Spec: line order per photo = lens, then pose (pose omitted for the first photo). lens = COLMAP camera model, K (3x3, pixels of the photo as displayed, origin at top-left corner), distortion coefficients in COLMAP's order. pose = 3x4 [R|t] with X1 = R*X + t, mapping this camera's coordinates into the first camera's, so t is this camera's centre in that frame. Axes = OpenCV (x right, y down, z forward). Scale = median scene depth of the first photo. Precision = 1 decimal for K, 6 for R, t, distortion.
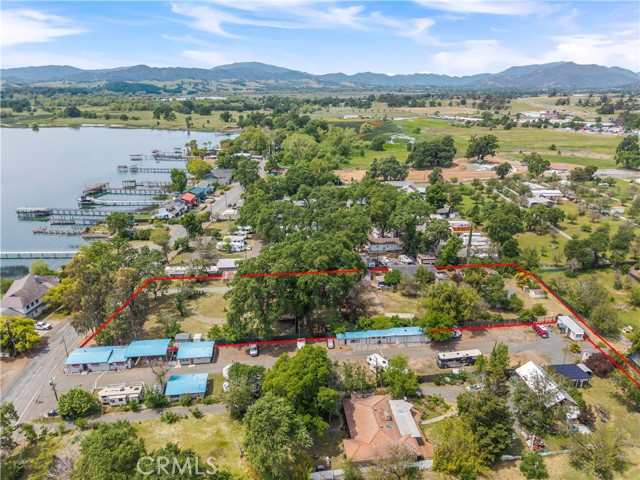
lens RADIAL K [[436.2, 0, 318.5], [0, 436.2, 238.7], [0, 0, 1]] dist [-0.000424, 0.001156]
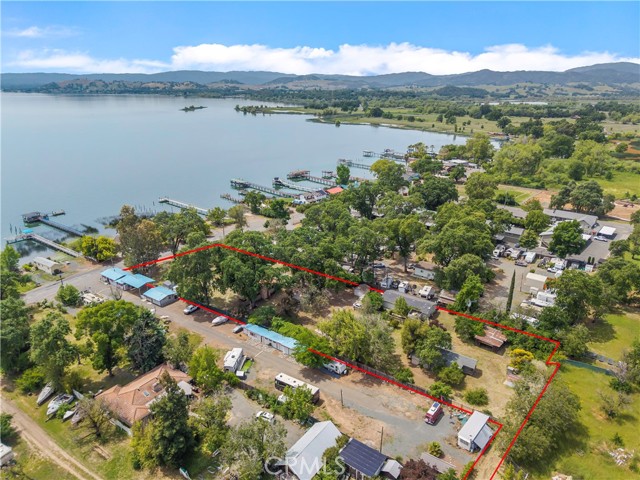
lens RADIAL K [[436.2, 0, 318.5], [0, 436.2, 238.7], [0, 0, 1]] dist [-0.000424, 0.001156]
pose [[0.734150, 0.218841, -0.642754, 0.138494], [-0.224497, 0.971631, 0.074396, -0.016730], [0.640801, 0.089678, 0.762451, 0.049416]]
